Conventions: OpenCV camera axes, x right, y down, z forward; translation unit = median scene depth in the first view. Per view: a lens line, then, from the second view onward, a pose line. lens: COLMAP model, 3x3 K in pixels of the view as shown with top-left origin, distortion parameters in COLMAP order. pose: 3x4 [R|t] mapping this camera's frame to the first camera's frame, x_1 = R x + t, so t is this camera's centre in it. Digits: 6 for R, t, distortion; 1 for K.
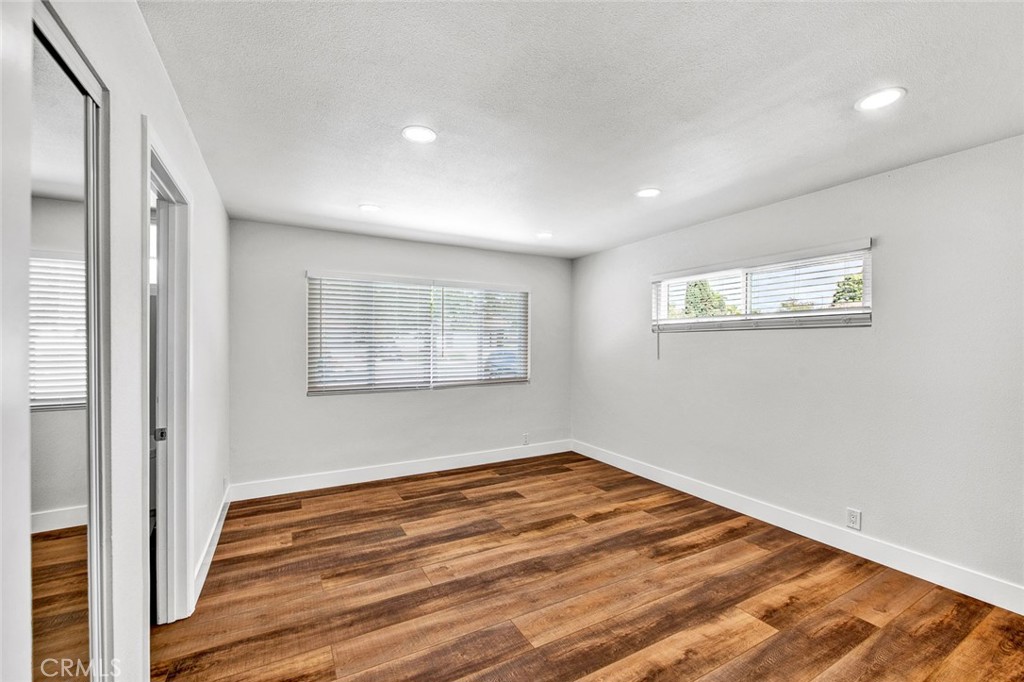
lens RADIAL K [[419.5, 0, 512.2], [0, 419.5, 343.6], [0, 0, 1]] dist [-0.000252, -0.000219]
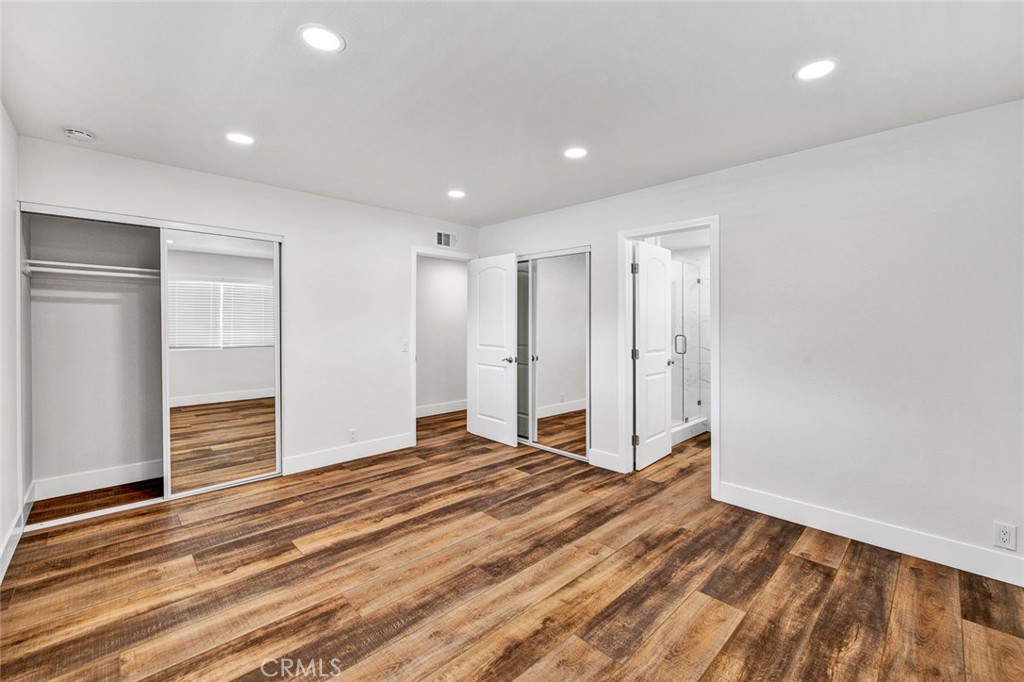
lens RADIAL K [[419.5, 0, 511.6], [0, 419.5, 334.3], [0, 0, 1]] dist [-0.000252, -0.000219]
pose [[-0.964486, -0.000257, -0.264135, 0.263072], [-0.003276, 0.999934, 0.010989, 0.040672], [0.264115, 0.011464, -0.964423, 1.872406]]
